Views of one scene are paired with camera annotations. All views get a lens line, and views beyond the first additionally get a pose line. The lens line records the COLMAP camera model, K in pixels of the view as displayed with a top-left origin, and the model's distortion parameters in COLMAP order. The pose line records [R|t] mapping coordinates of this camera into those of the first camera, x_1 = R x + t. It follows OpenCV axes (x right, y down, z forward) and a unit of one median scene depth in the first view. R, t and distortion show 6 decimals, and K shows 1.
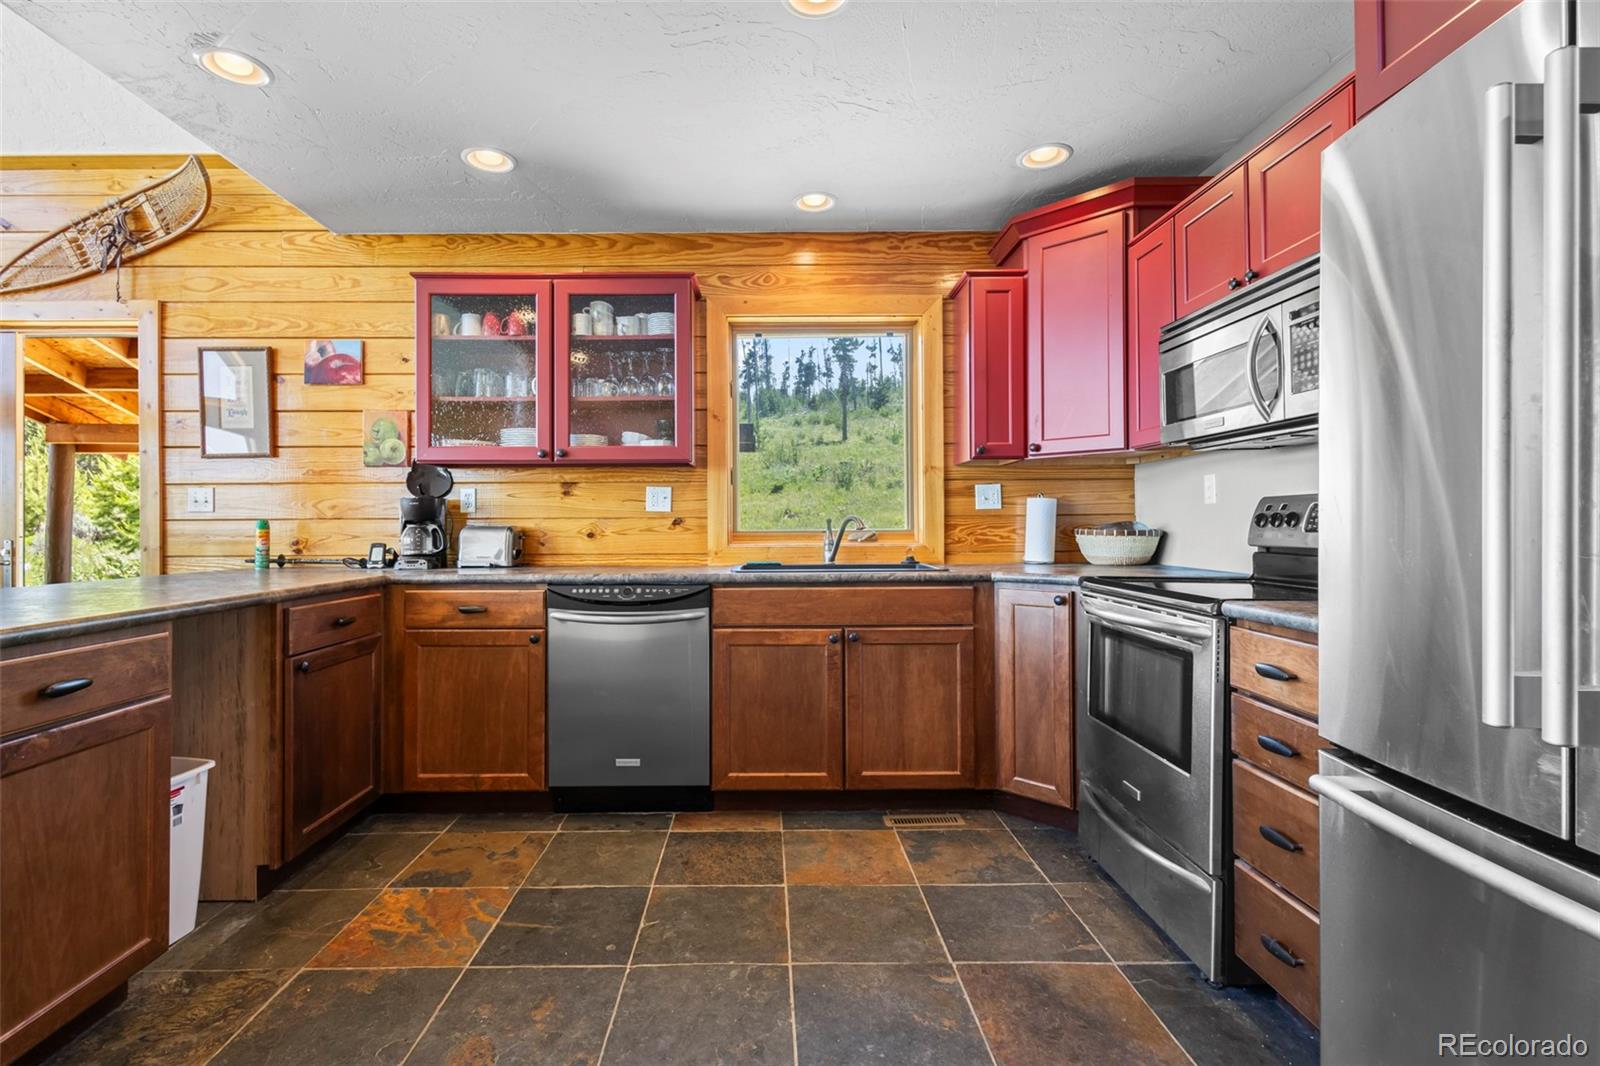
lens RADIAL K [[747.1, 0, 763.5], [0, 747.1, 518.9], [0, 0, 1]] dist [0.006060, 0.000535]
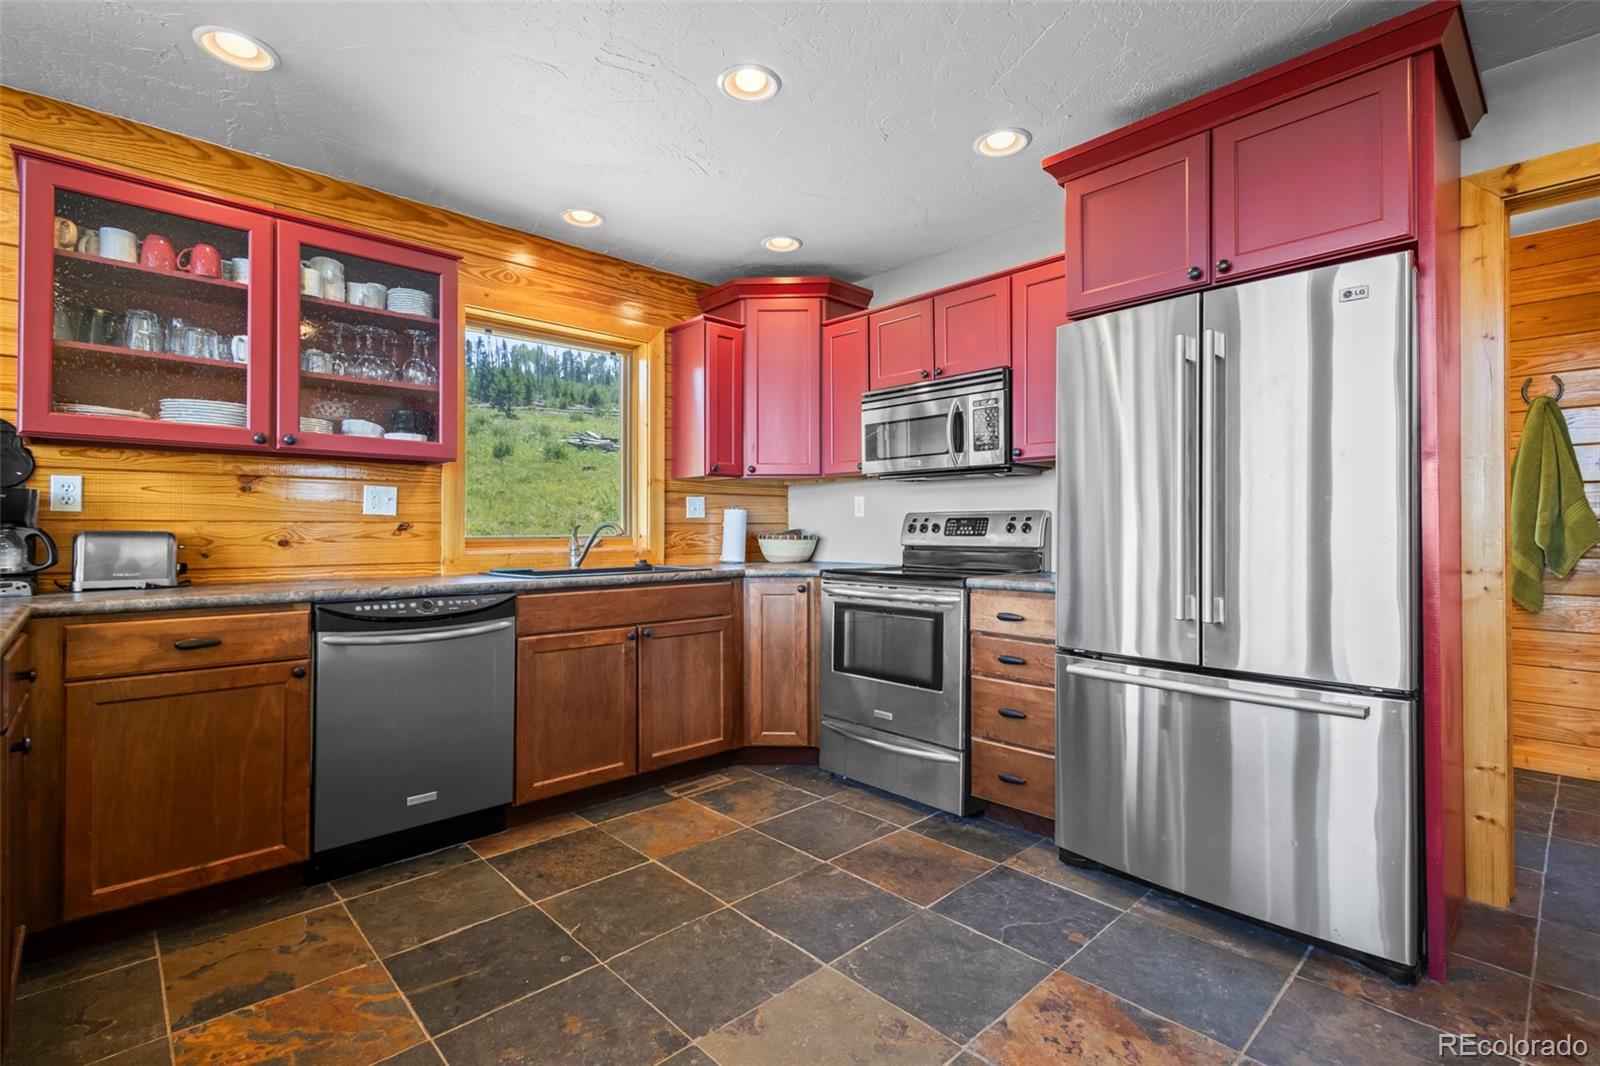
lens RADIAL K [[737.4, 0, 798.2], [0, 737.4, 527.6], [0, 0, 1]] dist [0.005690, -0.000096]
pose [[0.727509, 0.006258, 0.686069, -0.458344], [-0.006671, 0.999976, -0.002047, 0.004174], [-0.686065, -0.003088, 0.727533, 0.059765]]
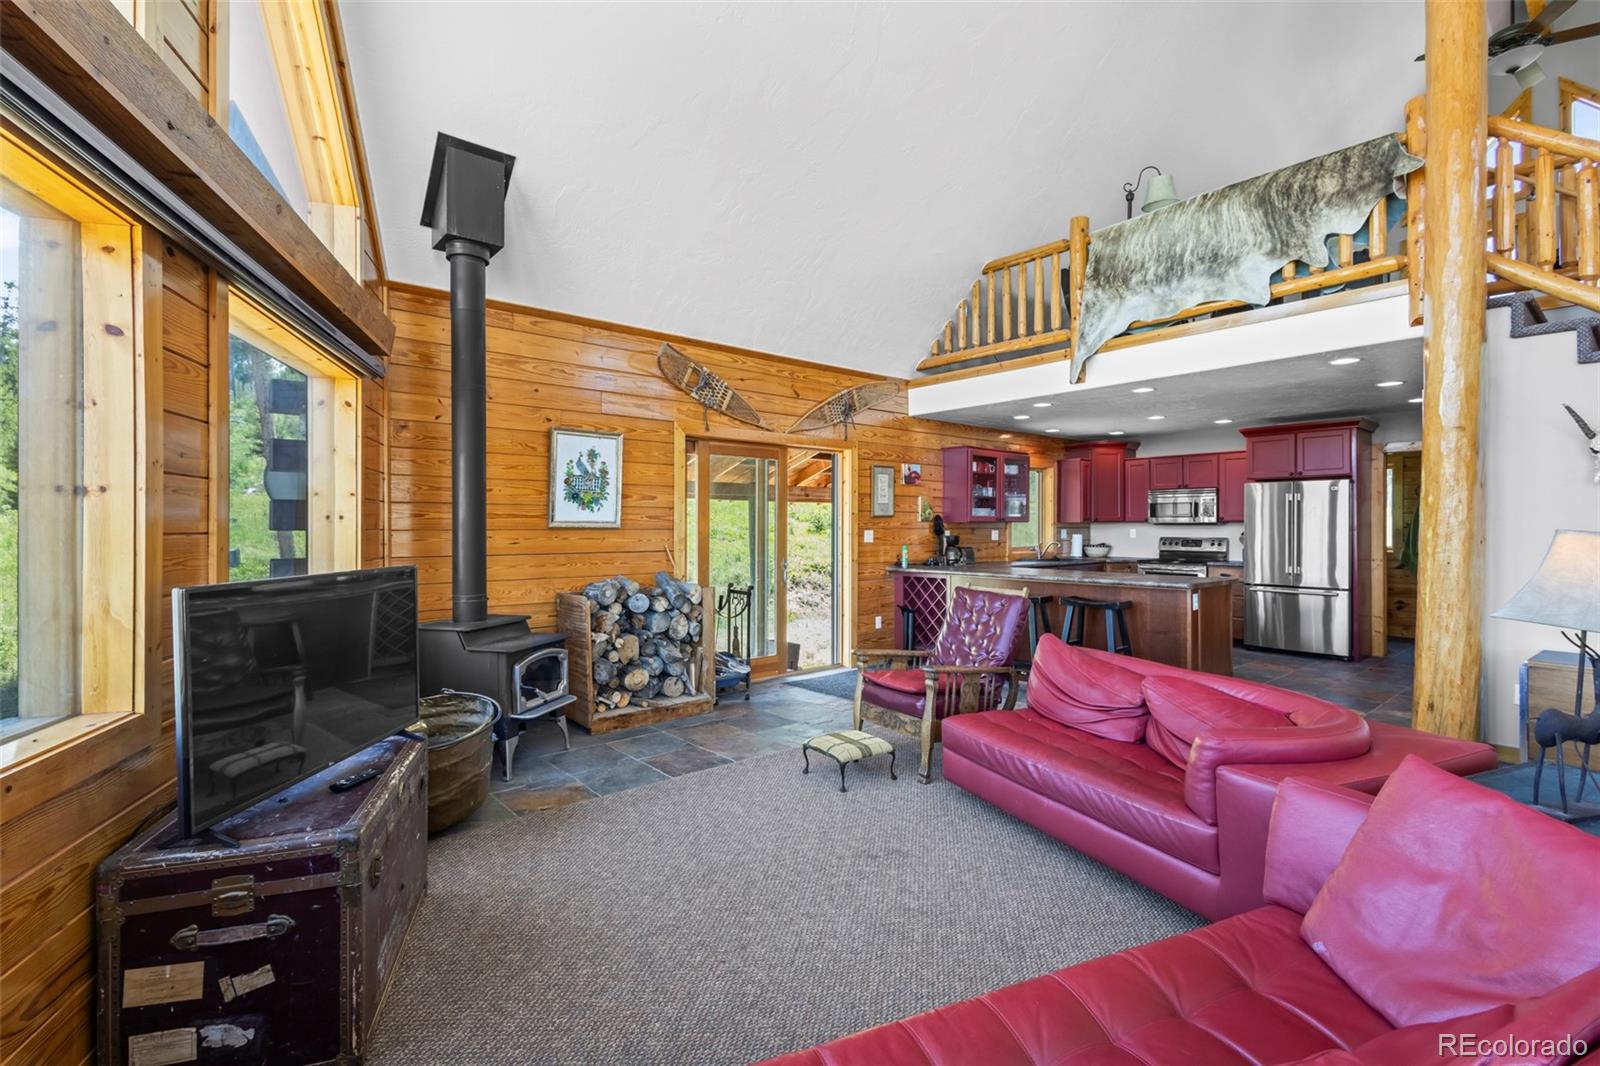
lens RADIAL K [[737.4, 0, 798.2], [0, 737.4, 527.6], [0, 0, 1]] dist [0.005690, -0.000096]
pose [[0.758478, 0.003986, 0.651686, -2.727002], [-0.006218, 0.999980, 0.001121, -0.062098], [-0.651668, -0.004903, 0.758488, -0.531385]]
